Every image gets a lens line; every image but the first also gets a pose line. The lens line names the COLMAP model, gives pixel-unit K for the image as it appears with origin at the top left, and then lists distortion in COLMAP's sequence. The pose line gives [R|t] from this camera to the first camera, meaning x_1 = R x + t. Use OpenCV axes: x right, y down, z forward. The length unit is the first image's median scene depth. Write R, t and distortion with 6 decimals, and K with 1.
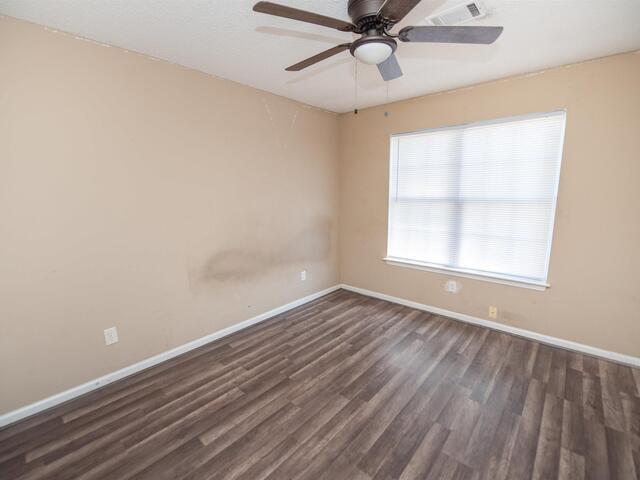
lens RADIAL K [[289.8, 0, 321.6], [0, 289.8, 241.8], [0, 0, 1]] dist [-0.018092, -0.001524]
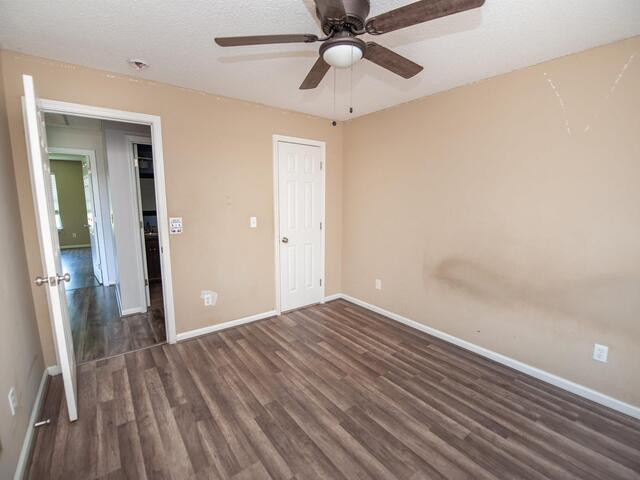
lens RADIAL K [[289.8, 0, 321.6], [0, 289.8, 241.8], [0, 0, 1]] dist [-0.018092, -0.001524]
pose [[-0.190332, 0.154901, -0.969422, 1.018392], [-0.176447, 0.965995, 0.188997, -0.185839], [0.965733, 0.207024, -0.156528, 1.005633]]
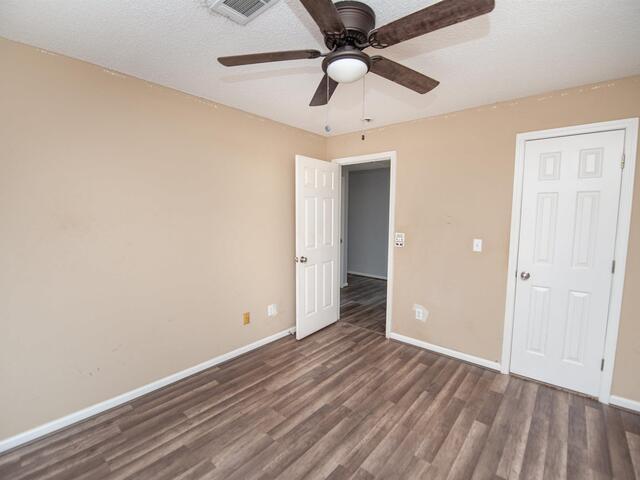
lens RADIAL K [[289.8, 0, 321.6], [0, 289.8, 241.8], [0, 0, 1]] dist [-0.018092, -0.001524]
pose [[-0.999890, 0.004852, -0.014040, 0.229462], [0.000958, 0.964248, 0.264999, -0.306472], [0.014823, 0.264956, -0.964146, 1.696357]]
